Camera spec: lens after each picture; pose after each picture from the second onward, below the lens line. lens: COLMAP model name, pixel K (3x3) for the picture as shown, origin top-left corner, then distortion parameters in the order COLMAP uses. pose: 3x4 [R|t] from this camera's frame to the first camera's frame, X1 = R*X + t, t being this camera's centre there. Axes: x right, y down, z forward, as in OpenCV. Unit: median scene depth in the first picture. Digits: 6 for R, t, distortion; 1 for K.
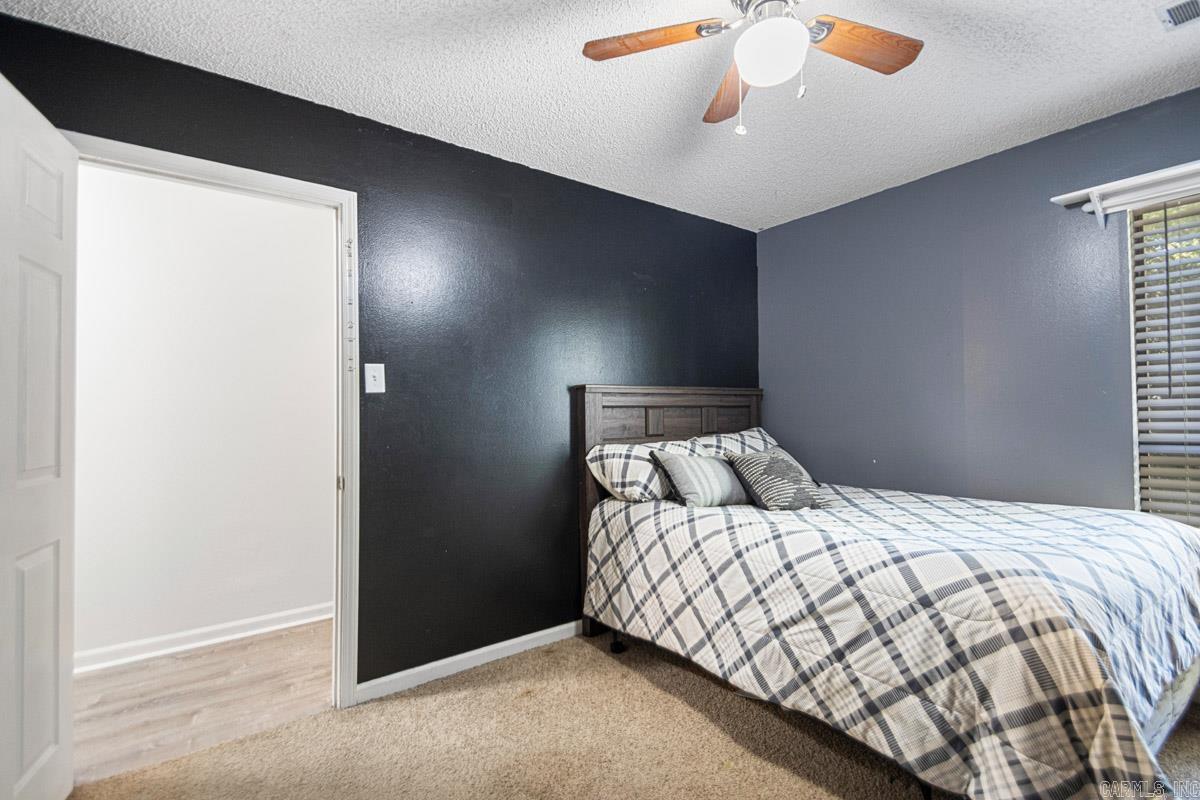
lens RADIAL K [[558.5, 0, 606.7], [0, 558.5, 402.4], [0, 0, 1]] dist [0.037594, -0.021146]
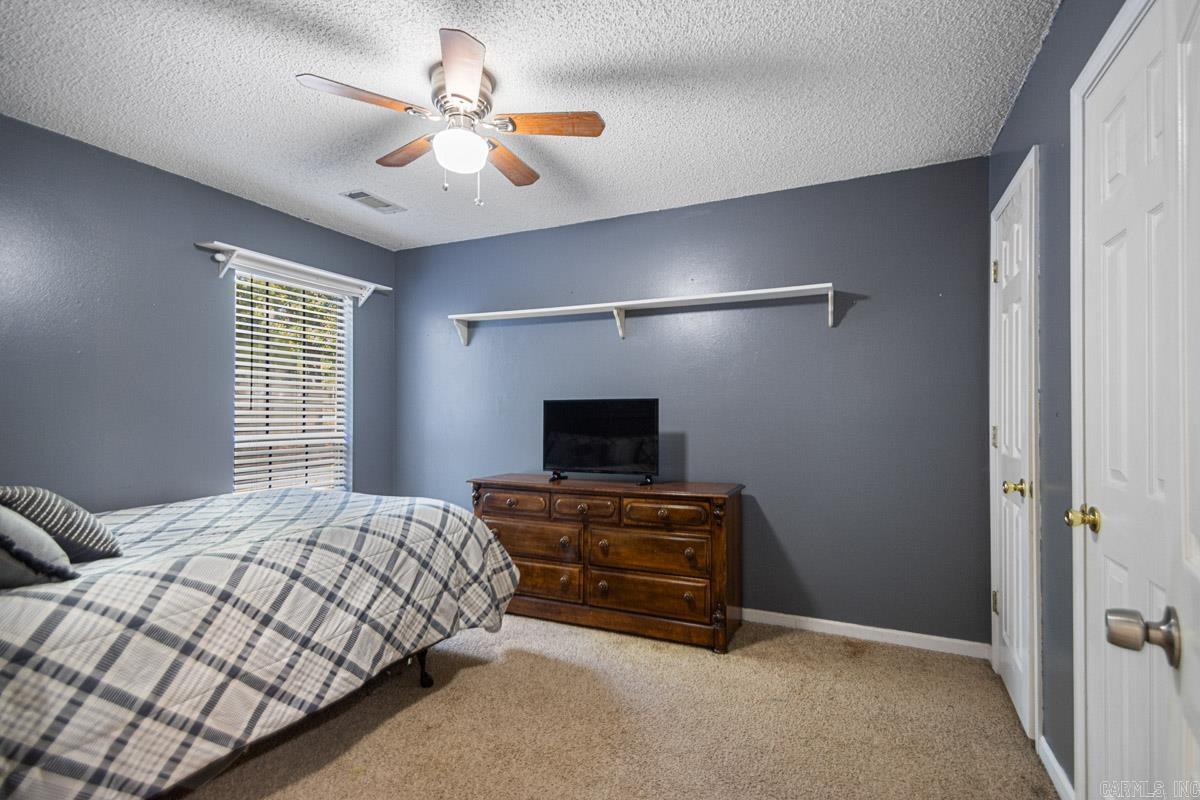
lens RADIAL K [[558.5, 0, 606.7], [0, 558.5, 402.4], [0, 0, 1]] dist [0.037594, -0.021146]
pose [[-0.481966, 0.026315, 0.875794, -0.886184], [-0.013858, 0.999195, -0.037649, 0.023964], [-0.876080, -0.030282, -0.481214, 1.111250]]
